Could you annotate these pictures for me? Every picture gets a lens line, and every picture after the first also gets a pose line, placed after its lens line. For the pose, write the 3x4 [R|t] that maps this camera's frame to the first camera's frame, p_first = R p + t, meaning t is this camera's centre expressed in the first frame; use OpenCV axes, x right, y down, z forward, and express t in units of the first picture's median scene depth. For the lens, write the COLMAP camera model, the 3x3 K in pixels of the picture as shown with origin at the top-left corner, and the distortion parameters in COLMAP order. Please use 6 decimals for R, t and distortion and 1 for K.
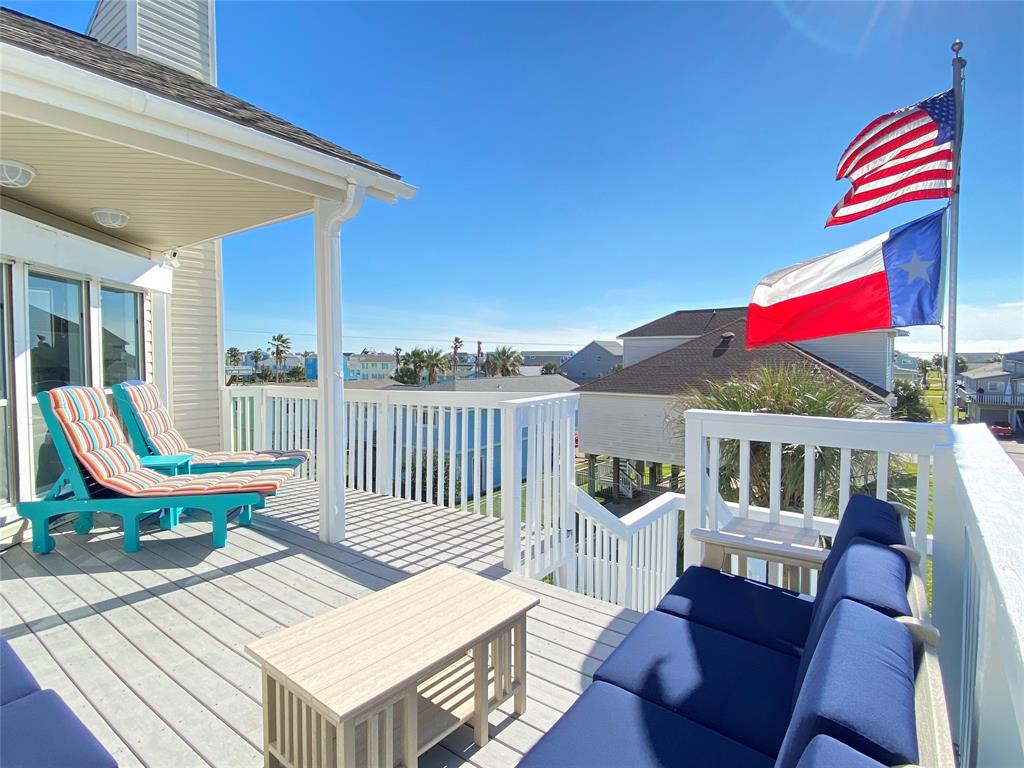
lens RADIAL K [[521.5, 0, 512.0], [0, 521.5, 384.0], [0, 0, 1]] dist [-0.000812, -0.000242]
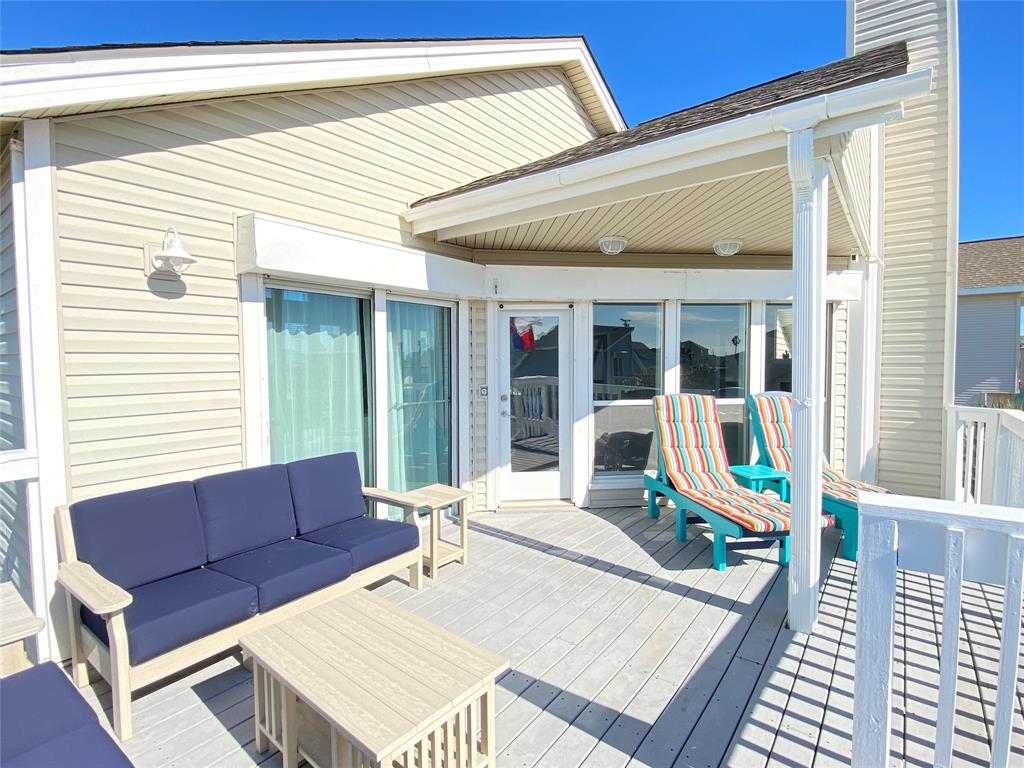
lens RADIAL K [[505.0, 0, 512.0], [0, 505.0, 384.0], [0, 0, 1]] dist [-0.001425, -0.000362]
pose [[-0.016638, 0.043397, -0.998919, 0.387156], [-0.043235, 0.998092, 0.044082, -0.057731], [0.998926, 0.043922, -0.014730, 0.642378]]
